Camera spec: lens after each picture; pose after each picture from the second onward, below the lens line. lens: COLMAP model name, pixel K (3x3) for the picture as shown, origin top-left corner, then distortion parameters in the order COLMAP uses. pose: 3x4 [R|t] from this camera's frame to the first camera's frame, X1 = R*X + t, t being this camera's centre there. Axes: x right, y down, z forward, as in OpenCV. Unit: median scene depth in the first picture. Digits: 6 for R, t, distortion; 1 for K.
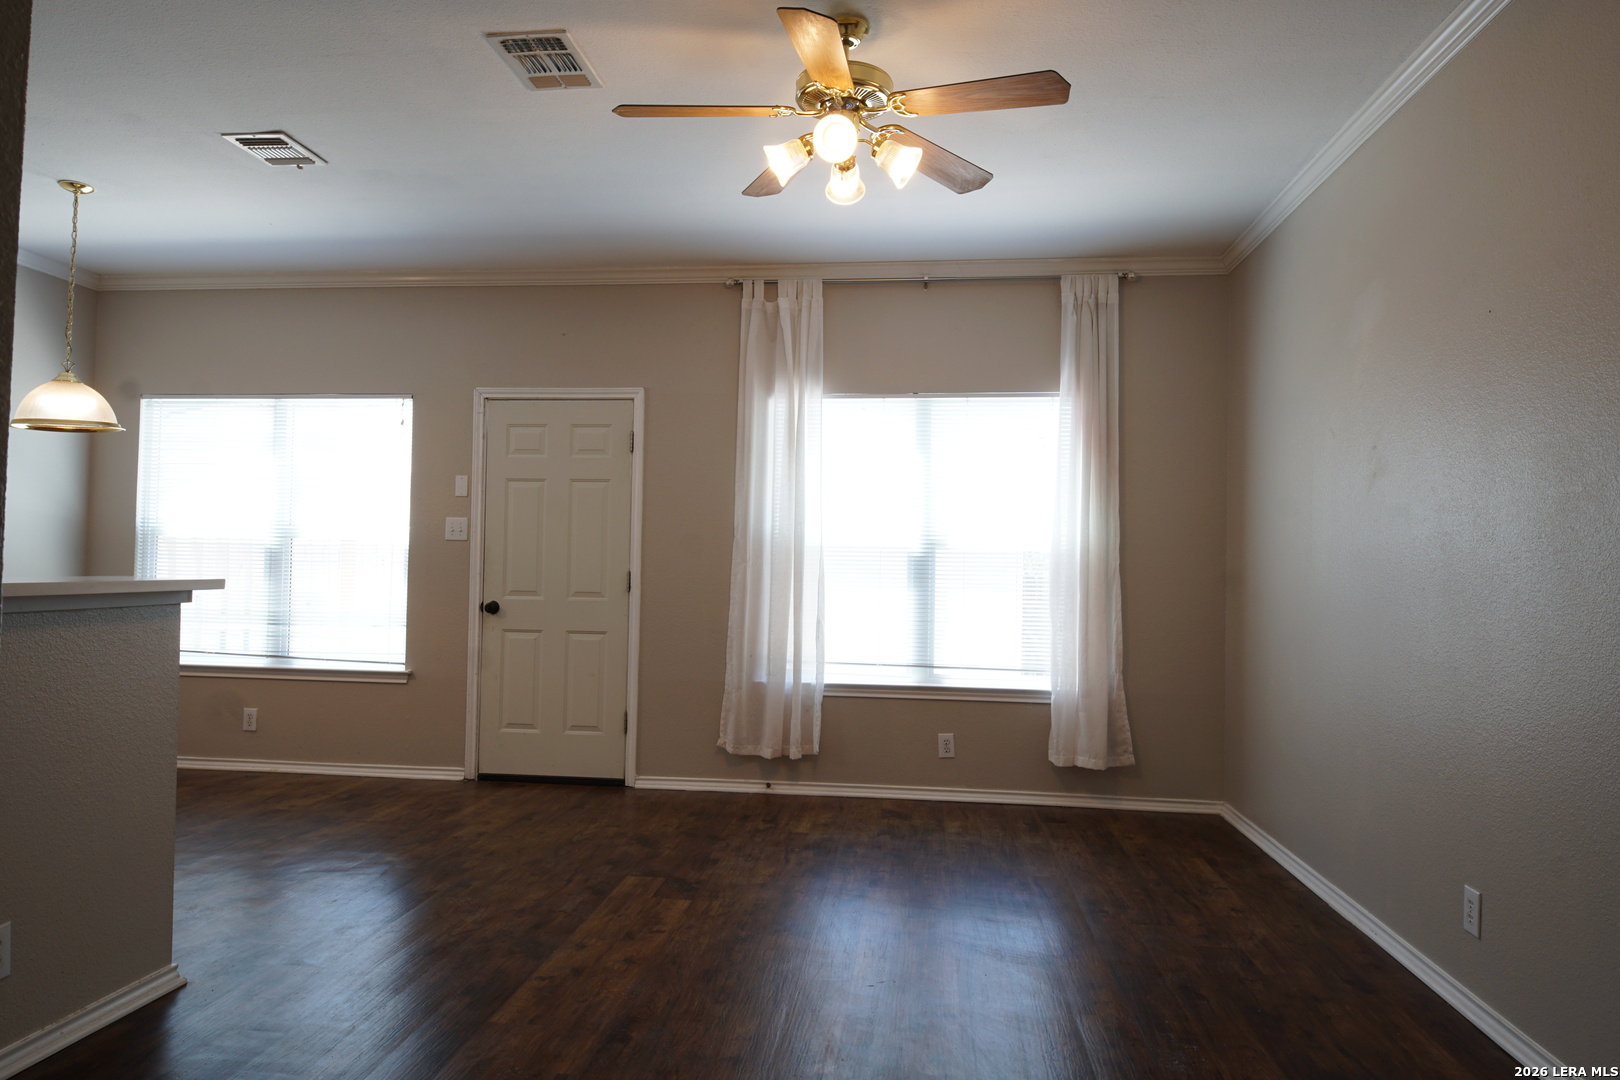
lens RADIAL K [[1016.2, 0, 810.0], [0, 1016.2, 540.0], [0, 0, 1]] dist [0.039285, -0.059002]
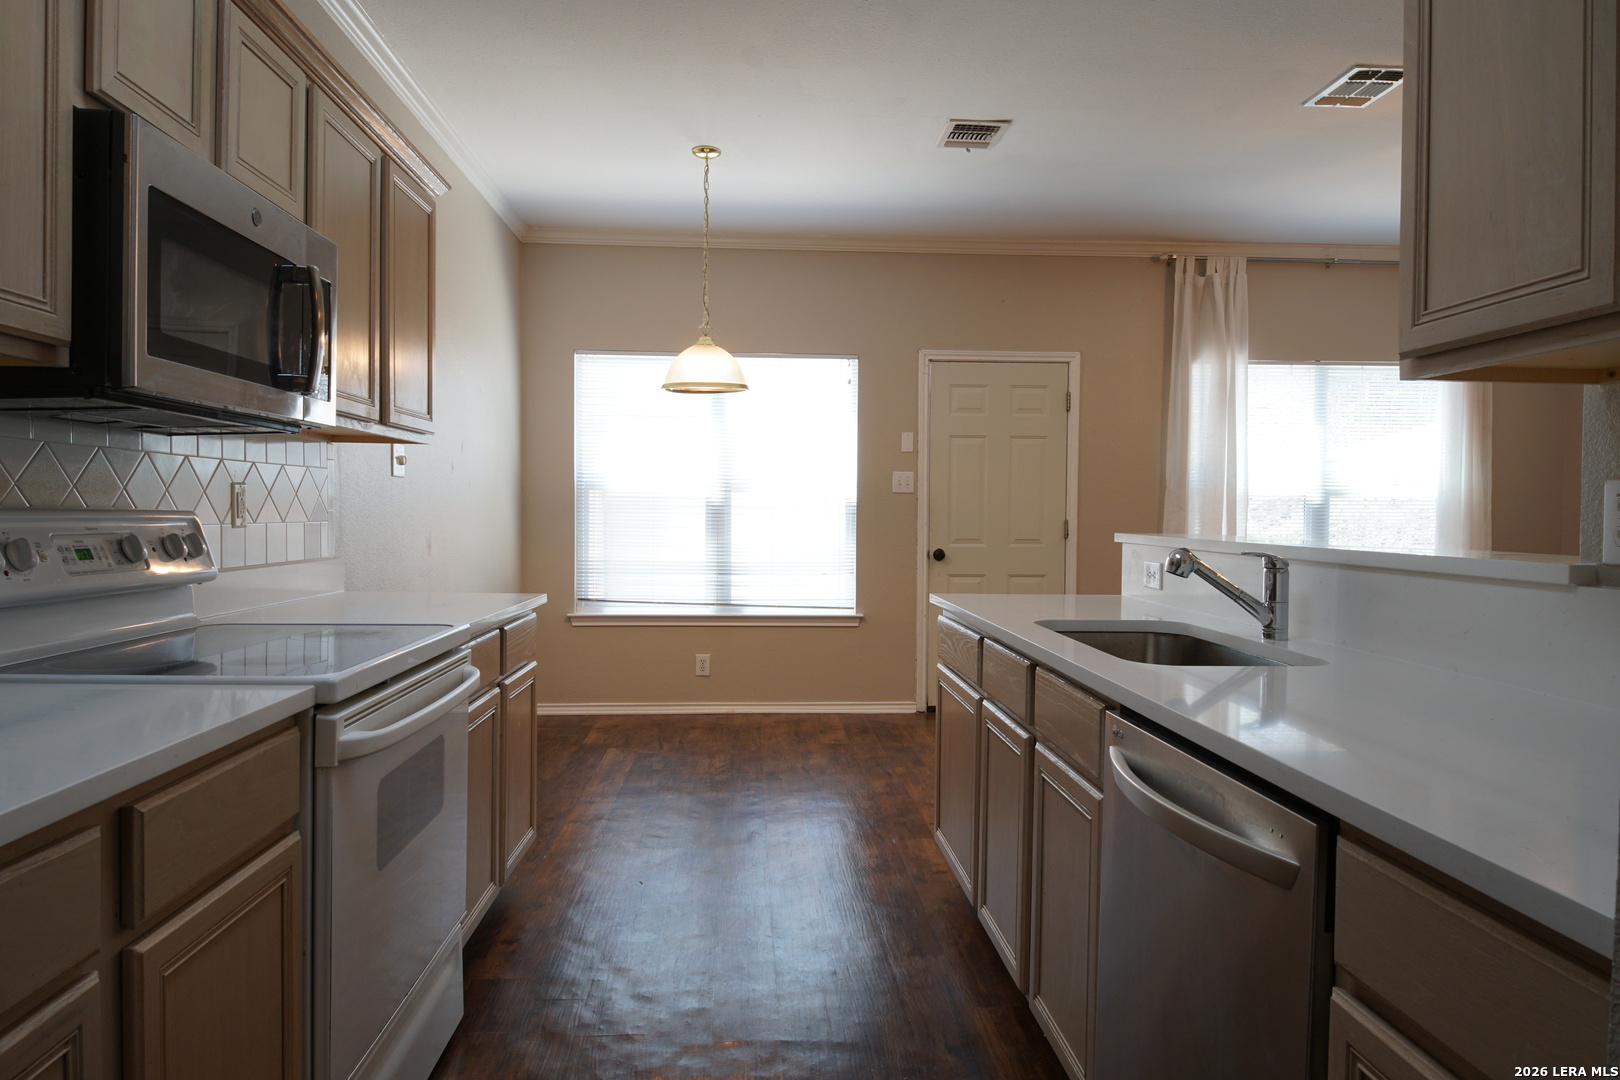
lens RADIAL K [[1016.2, 0, 810.0], [0, 1016.2, 540.0], [0, 0, 1]] dist [0.039285, -0.059002]
pose [[0.985015, -0.015455, 0.171778, -0.629990], [0.004559, 0.997962, 0.063645, -0.018943], [-0.172411, -0.061908, 0.983078, -0.039541]]
